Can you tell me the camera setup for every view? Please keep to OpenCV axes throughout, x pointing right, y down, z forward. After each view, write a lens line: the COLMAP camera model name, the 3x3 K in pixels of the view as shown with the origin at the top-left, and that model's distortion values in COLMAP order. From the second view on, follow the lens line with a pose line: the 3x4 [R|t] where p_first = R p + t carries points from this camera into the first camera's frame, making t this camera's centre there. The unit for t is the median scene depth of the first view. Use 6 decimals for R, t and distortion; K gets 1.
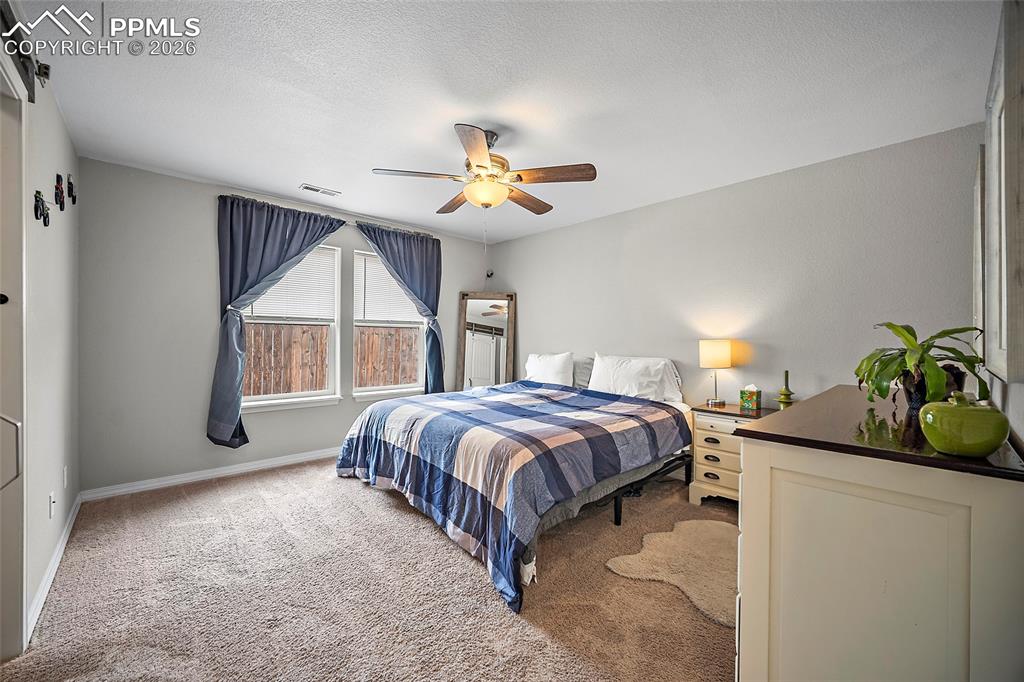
lens RADIAL K [[402.3, 0, 507.0], [0, 402.3, 335.0], [0, 0, 1]] dist [-0.002476, -0.000080]
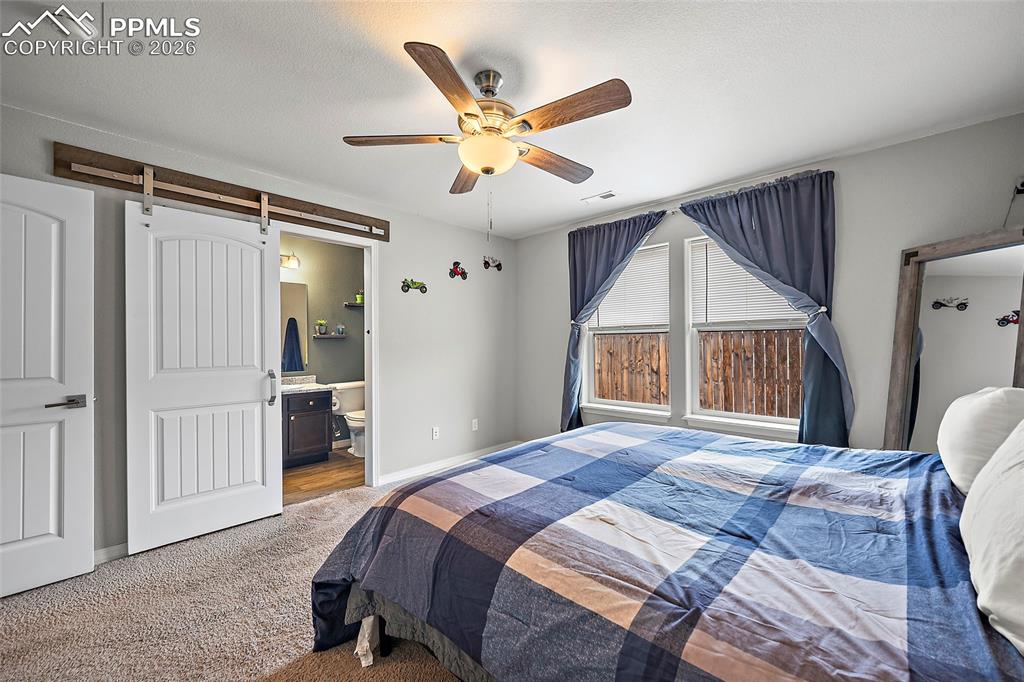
lens RADIAL K [[408.6, 0, 512.0], [0, 408.6, 341.0], [0, 0, 1]] dist [-0.003107, -0.000234]
pose [[0.067816, -0.019071, -0.997516, 0.436817], [0.013083, 0.999748, -0.018225, 0.006180], [0.997612, -0.011815, 0.068048, 0.608730]]
